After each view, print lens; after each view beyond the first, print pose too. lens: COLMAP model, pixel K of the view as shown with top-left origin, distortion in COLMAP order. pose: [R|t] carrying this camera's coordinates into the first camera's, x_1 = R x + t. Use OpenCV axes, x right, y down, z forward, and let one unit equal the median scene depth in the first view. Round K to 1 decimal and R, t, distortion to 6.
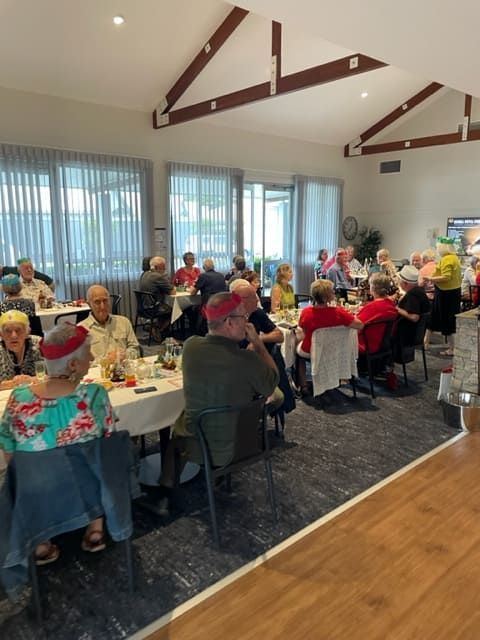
lens RADIAL K [[482.6, 0, 240.0], [0, 482.6, 320.0], [0, 0, 1]] dist [0.106974, -0.123342]
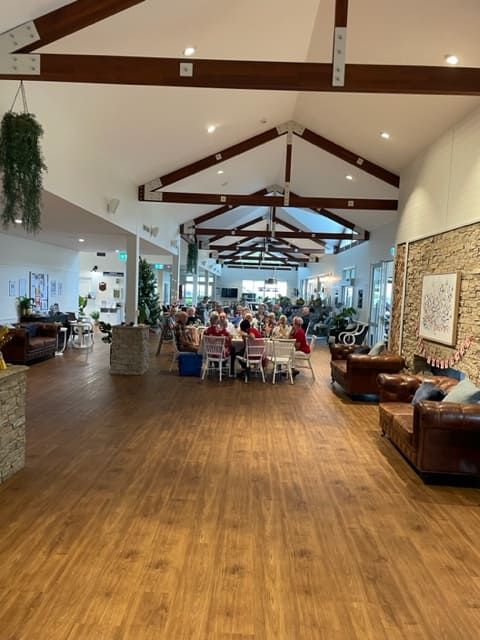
lens RADIAL K [[482.6, 0, 240.0], [0, 482.6, 320.0], [0, 0, 1]] dist [0.106974, -0.123342]
pose [[0.677693, -0.017941, 0.735126, -0.282468], [0.098653, 0.992883, -0.066714, -0.081474], [-0.728697, 0.117734, 0.674640, 0.418209]]
